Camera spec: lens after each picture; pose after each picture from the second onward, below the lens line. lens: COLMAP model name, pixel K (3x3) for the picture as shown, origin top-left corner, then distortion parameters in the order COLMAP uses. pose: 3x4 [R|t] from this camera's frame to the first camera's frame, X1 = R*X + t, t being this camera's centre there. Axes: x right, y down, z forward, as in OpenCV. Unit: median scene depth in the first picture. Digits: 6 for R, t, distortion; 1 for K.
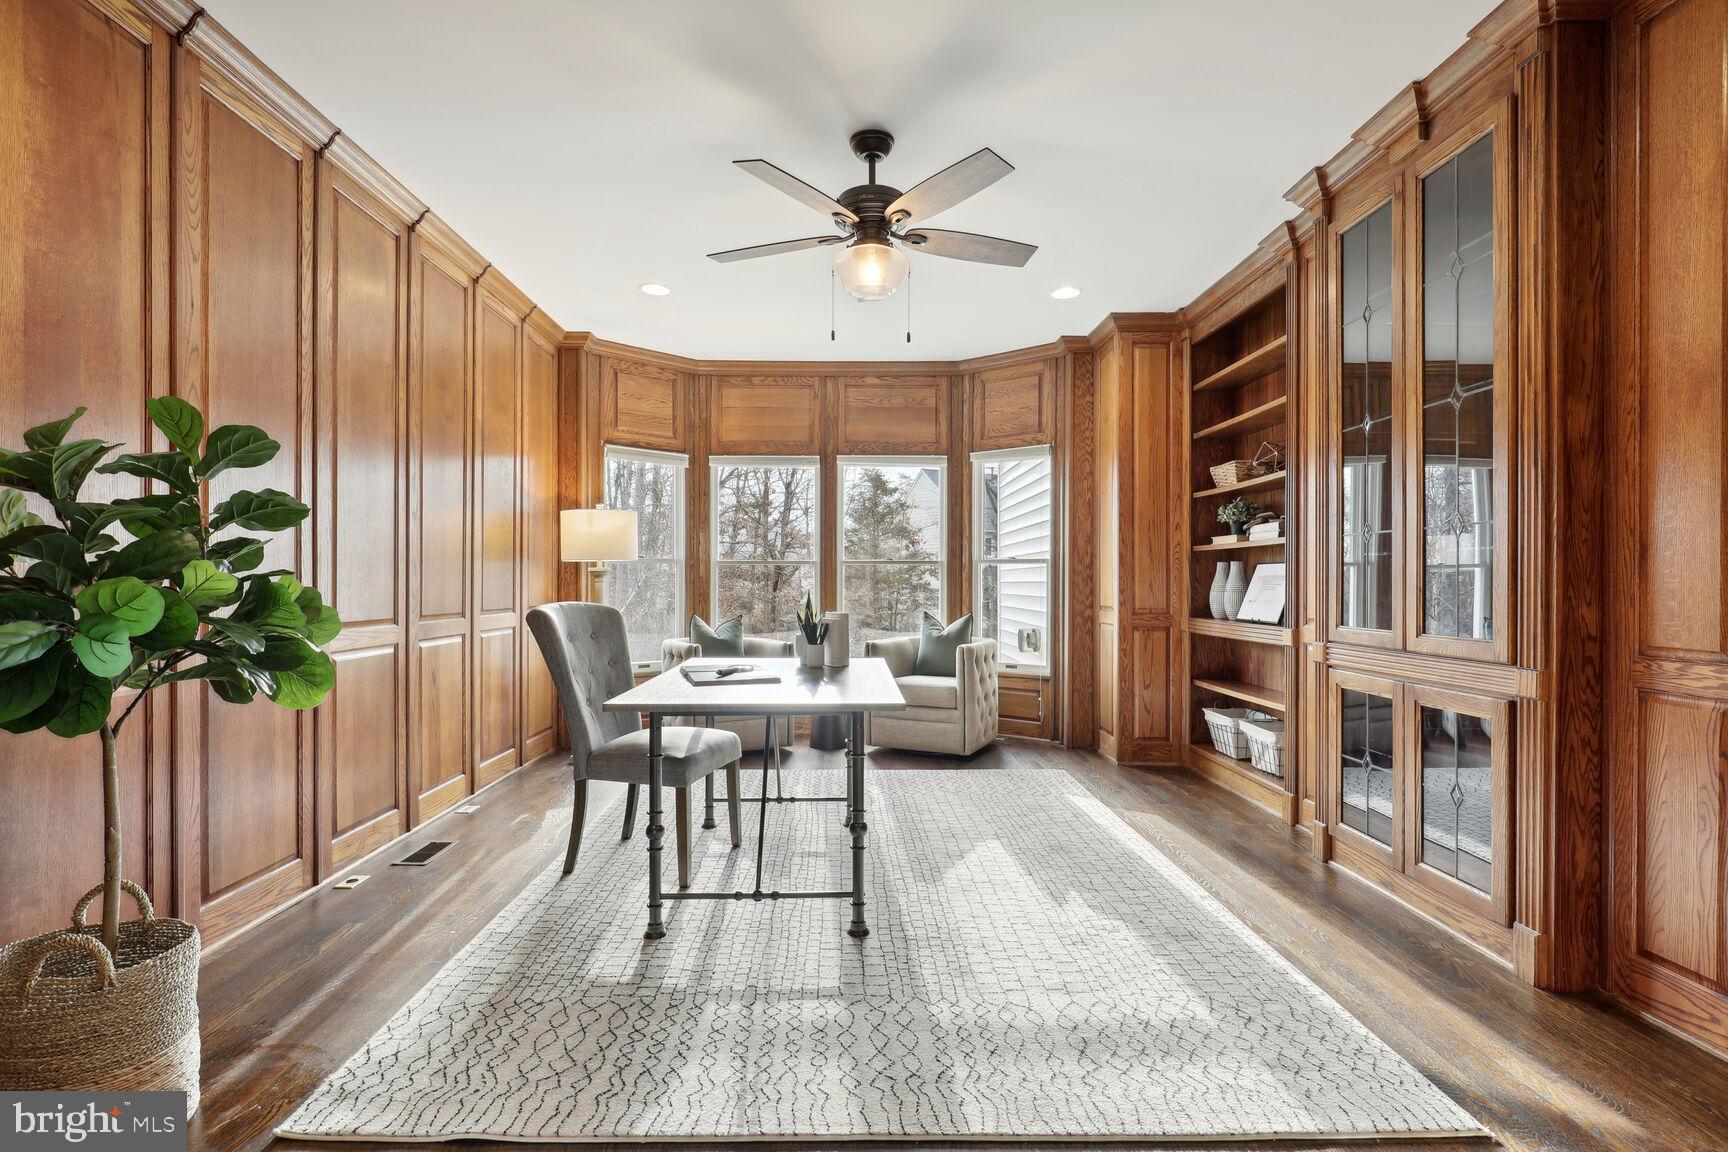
lens RADIAL K [[794.8, 0, 862.0], [0, 794.8, 581.5], [0, 0, 1]] dist [-0.000773, -0.001295]
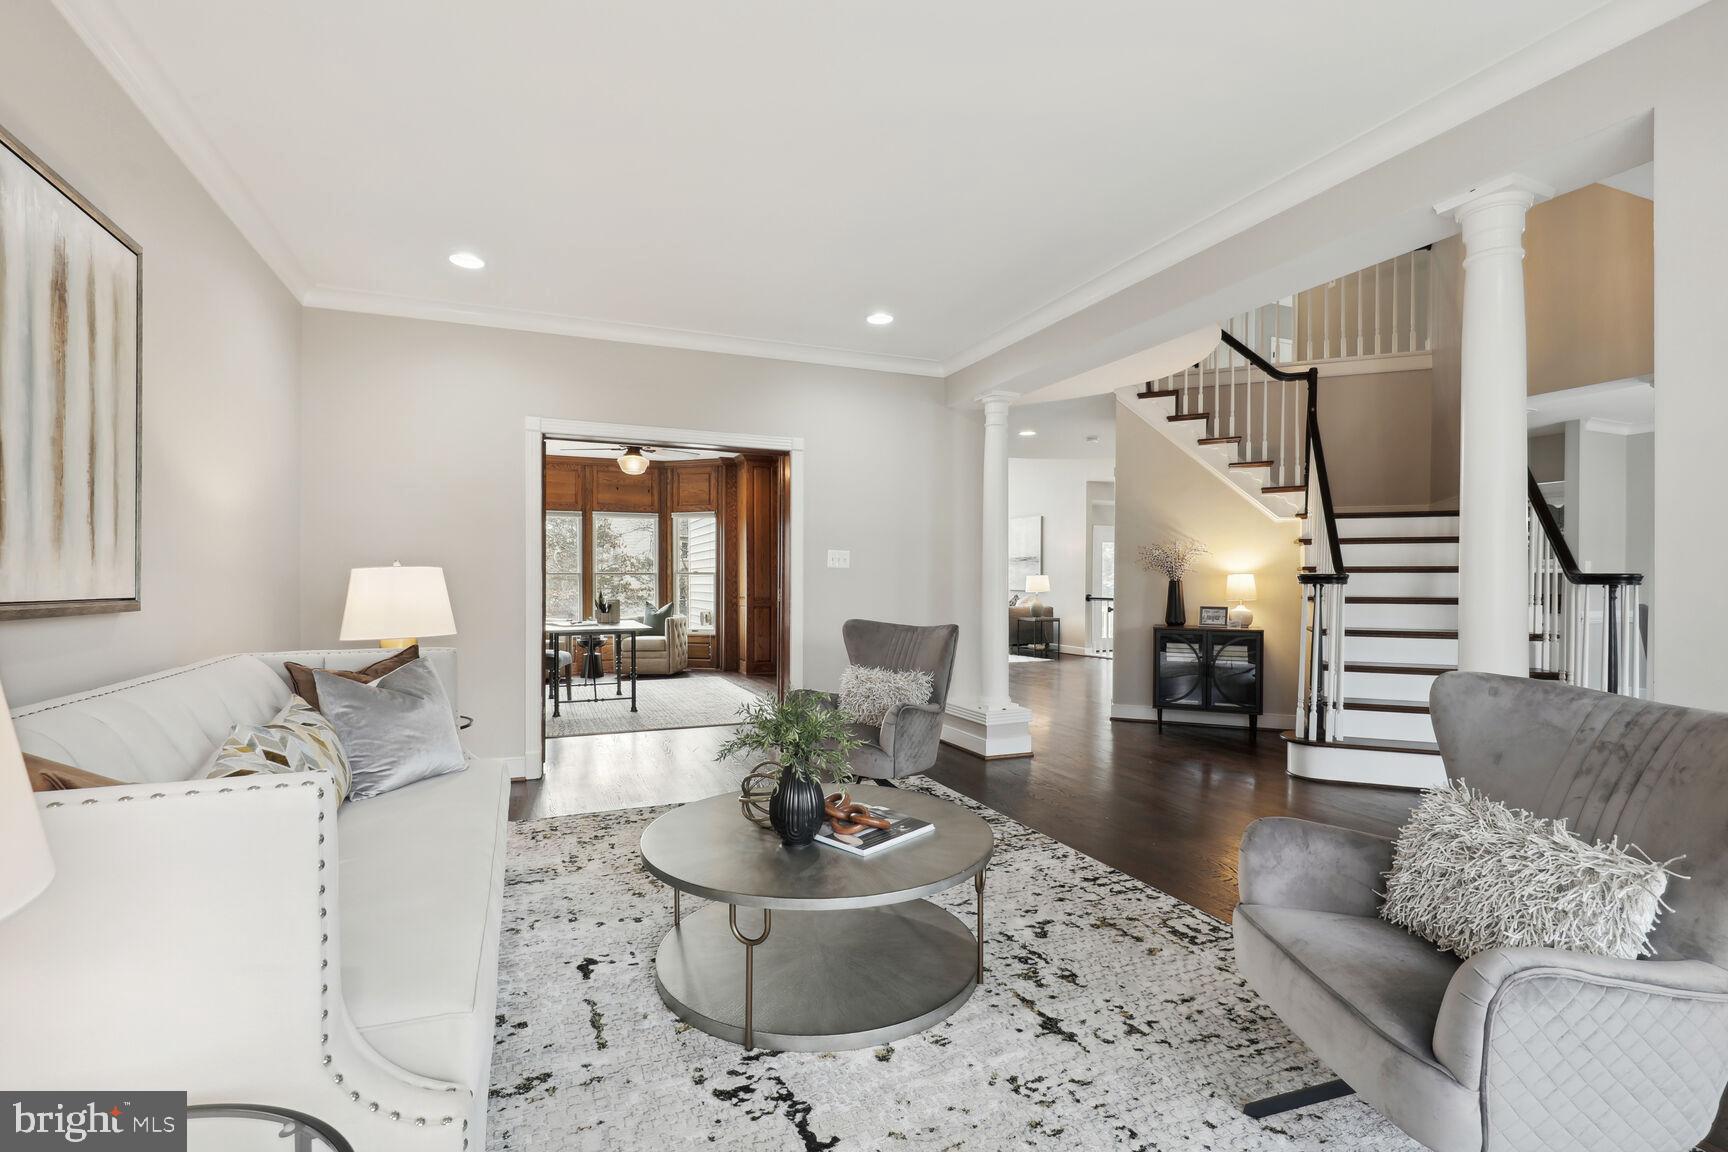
lens RADIAL K [[794.8, 0, 862.0], [0, 794.8, 581.5], [0, 0, 1]] dist [-0.000773, -0.001295]
pose [[0.930137, -0.004799, 0.367181, -0.128764], [0.004564, 0.999988, 0.001510, -0.007707], [-0.367184, 0.000271, 0.930148, -0.865185]]
